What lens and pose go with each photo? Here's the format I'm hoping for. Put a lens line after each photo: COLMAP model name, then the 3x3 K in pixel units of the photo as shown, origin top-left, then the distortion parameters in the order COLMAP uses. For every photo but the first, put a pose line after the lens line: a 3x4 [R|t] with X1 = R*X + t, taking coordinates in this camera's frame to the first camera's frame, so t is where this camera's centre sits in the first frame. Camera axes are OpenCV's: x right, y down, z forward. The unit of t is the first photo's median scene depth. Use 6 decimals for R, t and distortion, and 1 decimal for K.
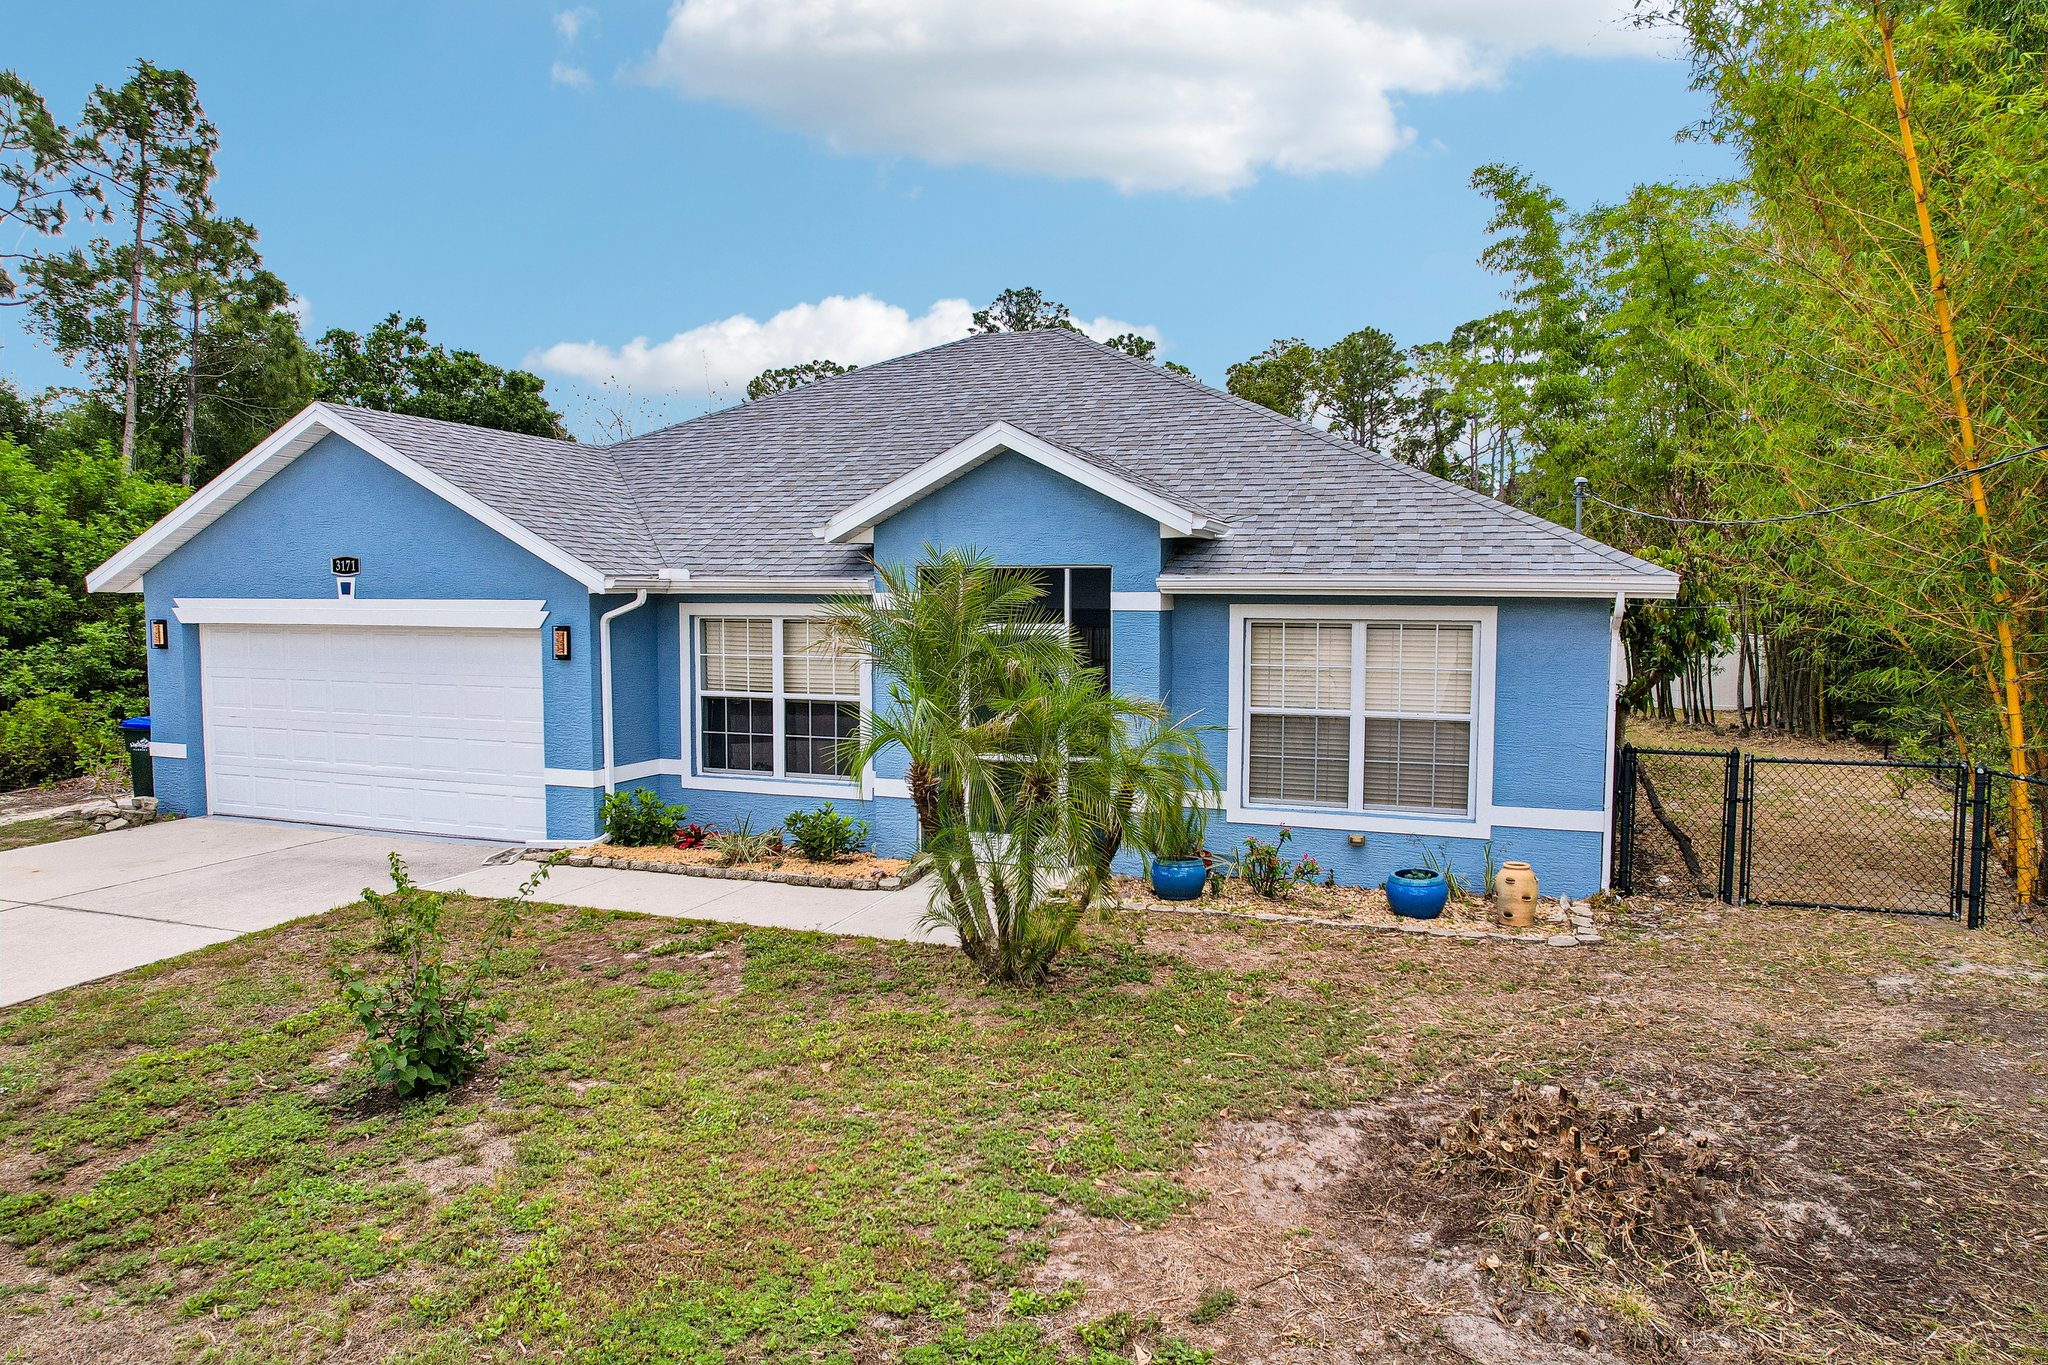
lens RADIAL K [[1303.7, 0, 1032.4], [0, 1303.7, 686.6], [0, 0, 1]] dist [-0.052204, 0.029185]
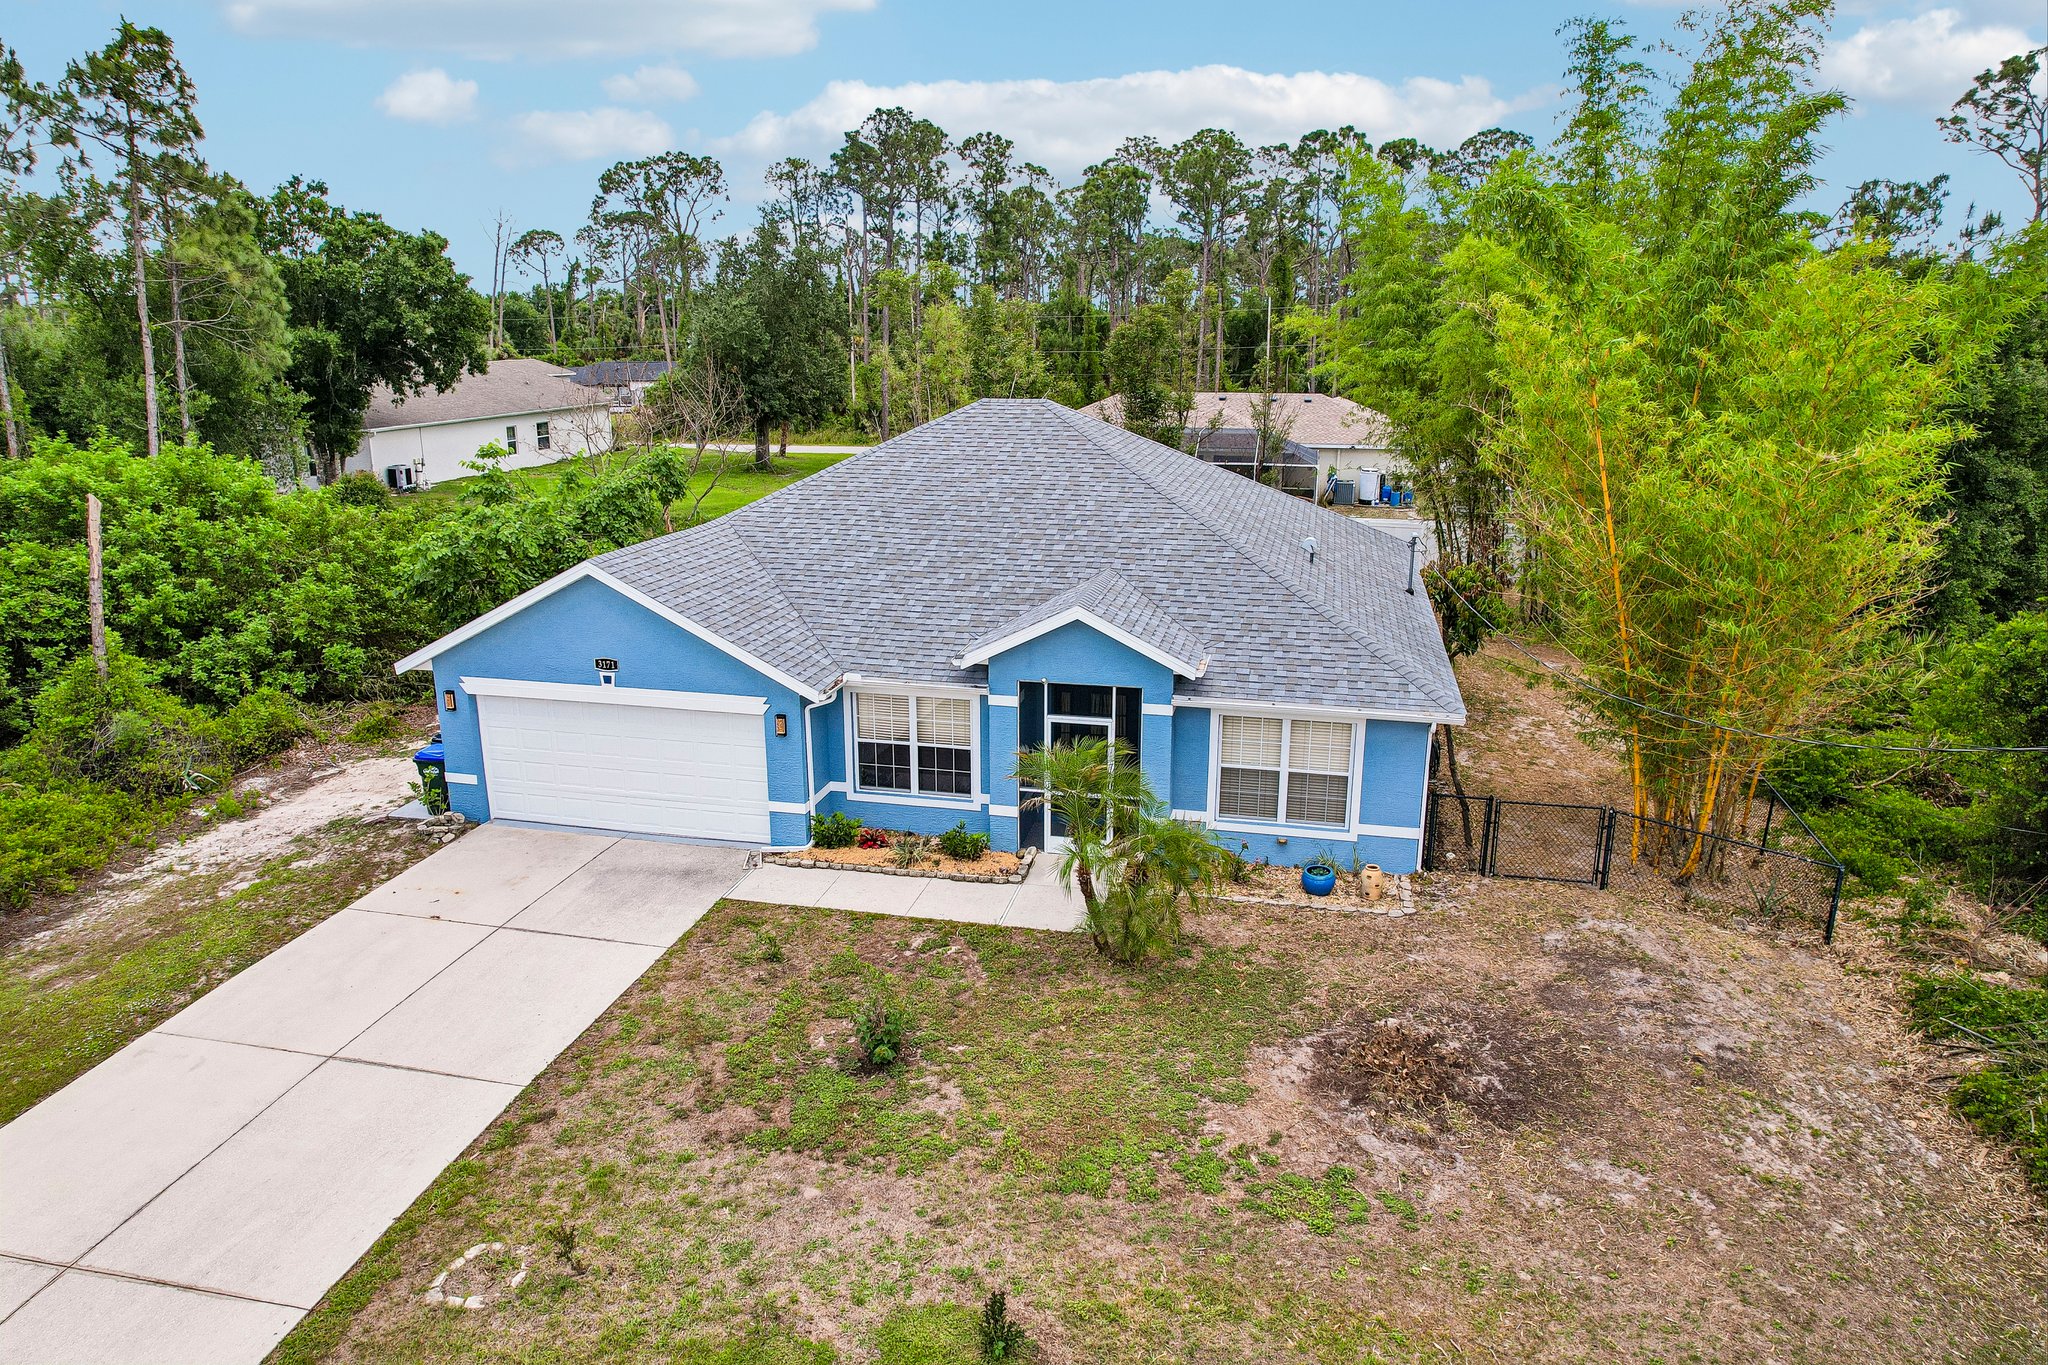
lens RADIAL K [[1303.7, 0, 1035.8], [0, 1303.7, 671.2], [0, 0, 1]] dist [-0.052204, 0.029185]
pose [[0.991345, -0.035864, 0.126286, -0.279349], [0.011775, 0.982374, 0.186556, -0.419077], [-0.130751, -0.183455, 0.974294, -0.590725]]
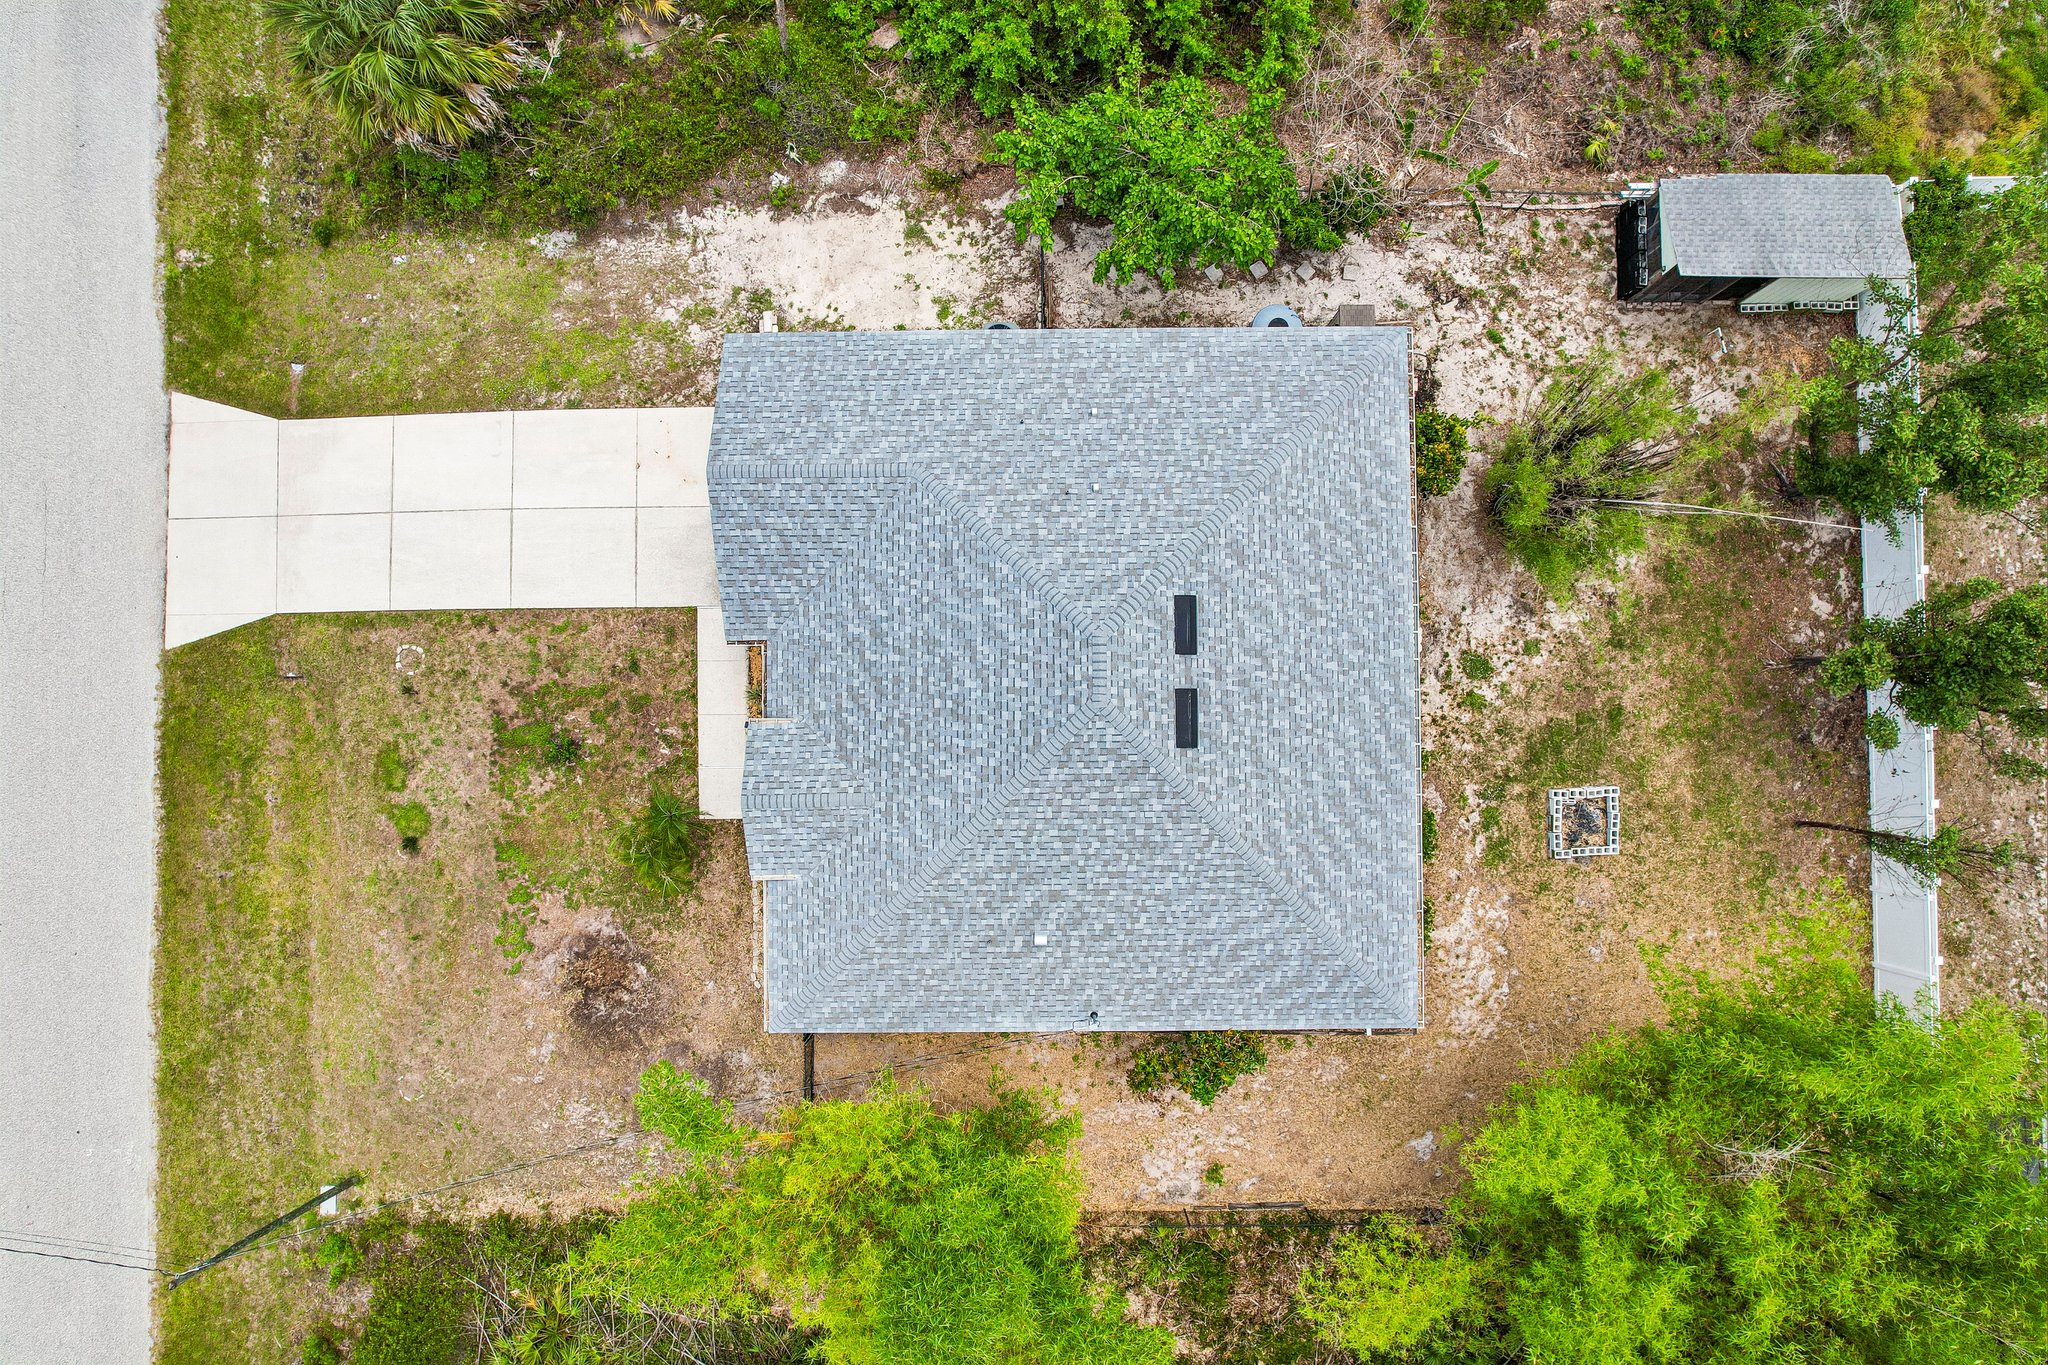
lens RADIAL K [[1303.7, 0, 1032.0], [0, 1303.7, 695.9], [0, 0, 1]] dist [-0.052204, 0.029185]
pose [[0.354358, 0.934879, -0.020803, 0.033009], [-0.068678, 0.048205, 0.996474, -2.738399], [0.932585, -0.351679, 0.081287, 1.363745]]
